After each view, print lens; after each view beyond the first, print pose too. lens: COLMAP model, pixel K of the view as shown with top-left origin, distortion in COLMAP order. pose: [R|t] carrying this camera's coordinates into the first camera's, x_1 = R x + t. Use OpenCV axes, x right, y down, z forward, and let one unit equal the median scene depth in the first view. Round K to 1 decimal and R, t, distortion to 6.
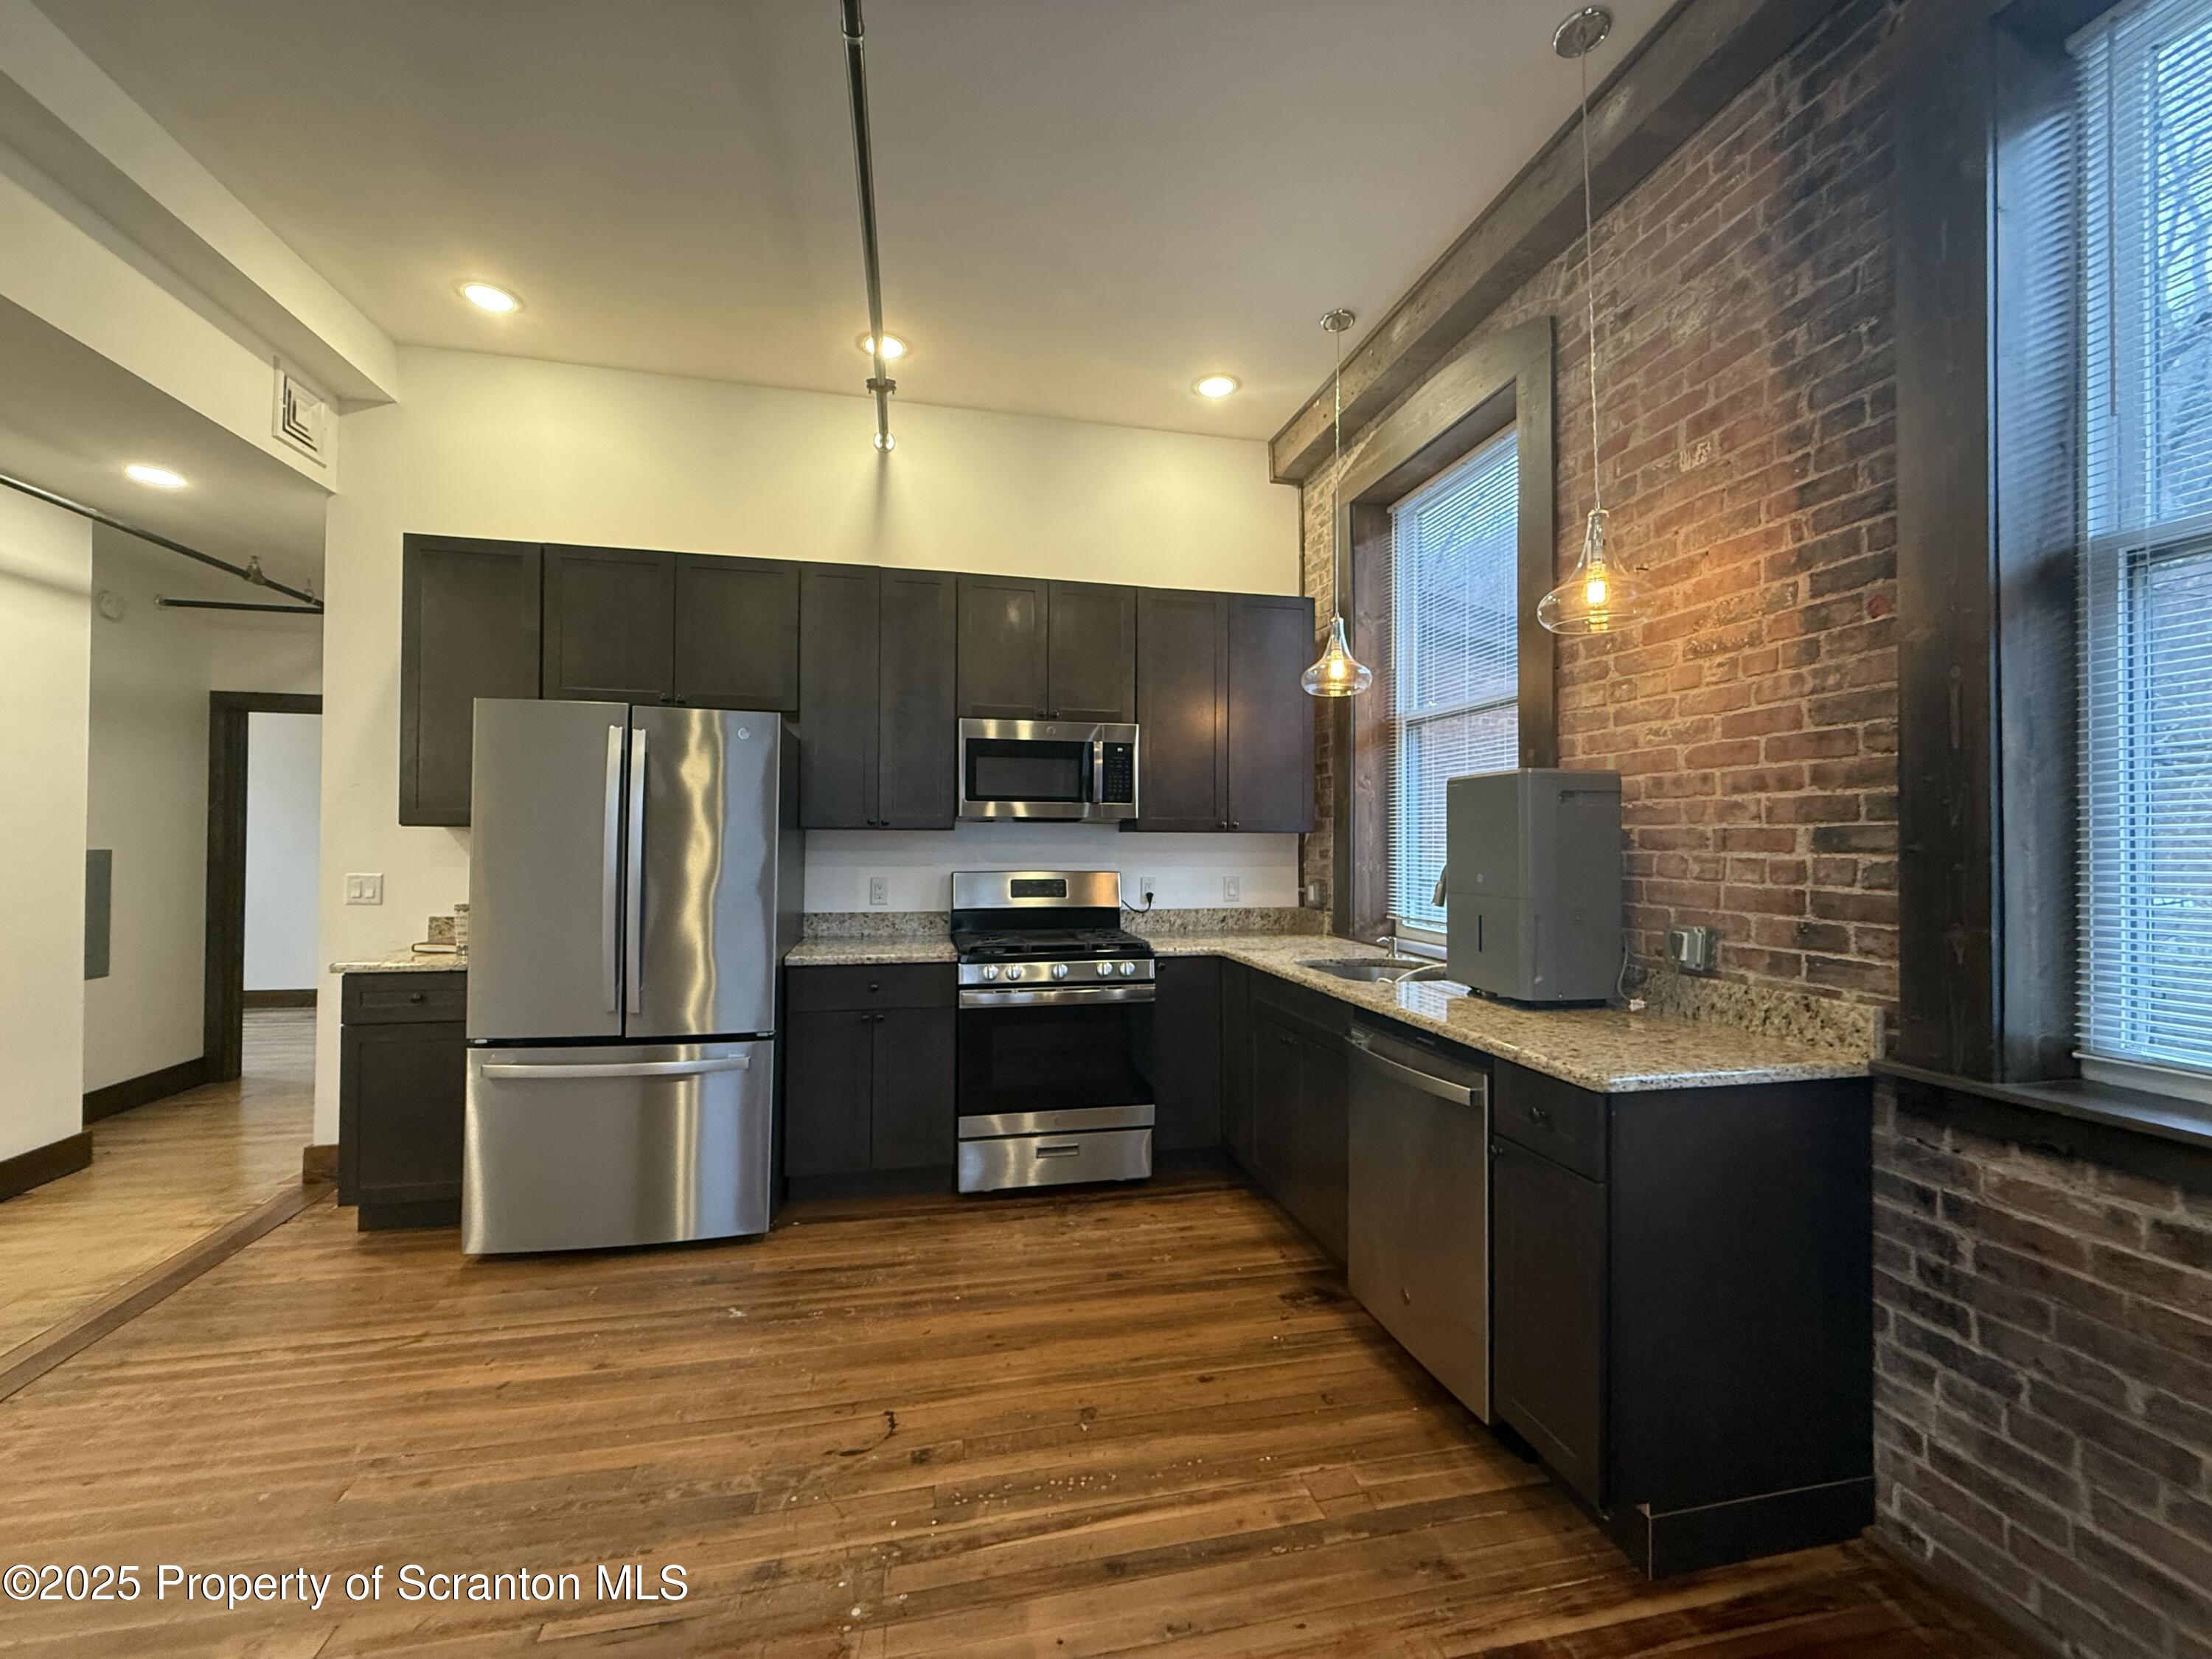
lens RADIAL K [[879.9, 0, 1100.7], [0, 879.9, 828.4], [0, 0, 1]] dist [0.000039, 0.000835]
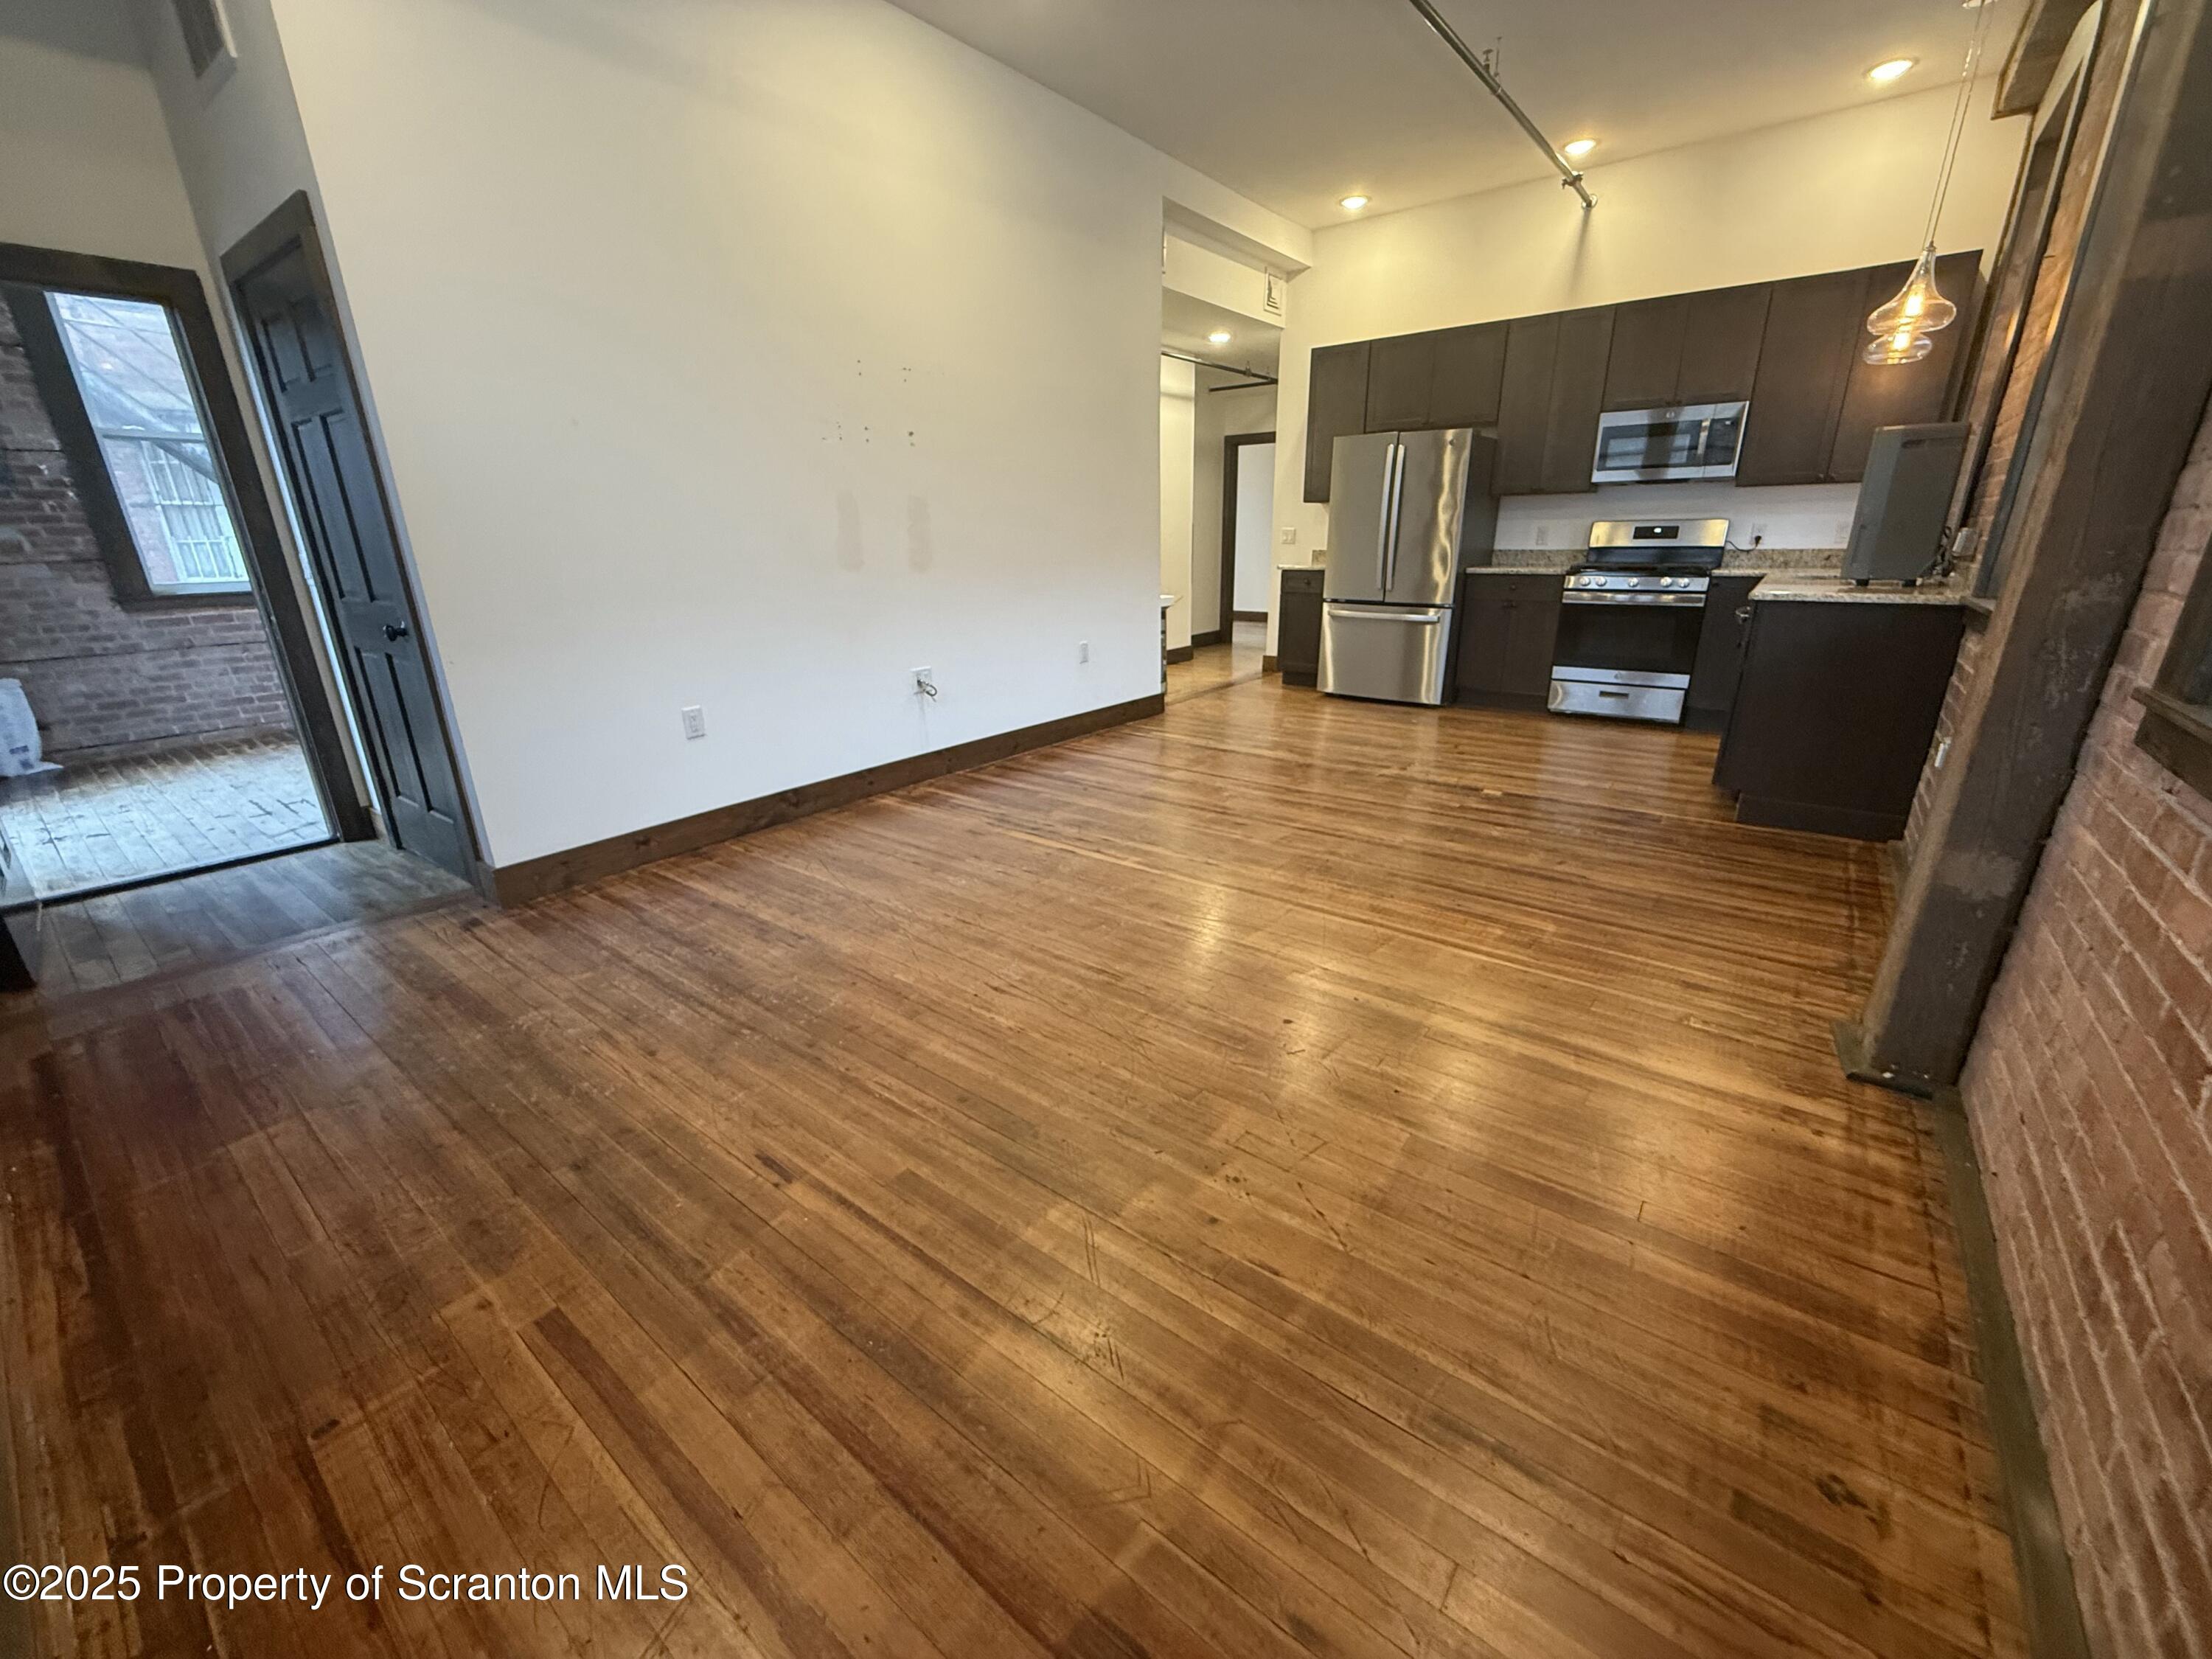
lens RADIAL K [[879.9, 0, 1100.7], [0, 879.9, 828.4], [0, 0, 1]] dist [0.000039, 0.000835]
pose [[0.637790, 0.228504, -0.735534, 0.624784], [0.030874, 0.946625, 0.320854, 0.042918], [0.769592, -0.227346, 0.596693, -0.812080]]
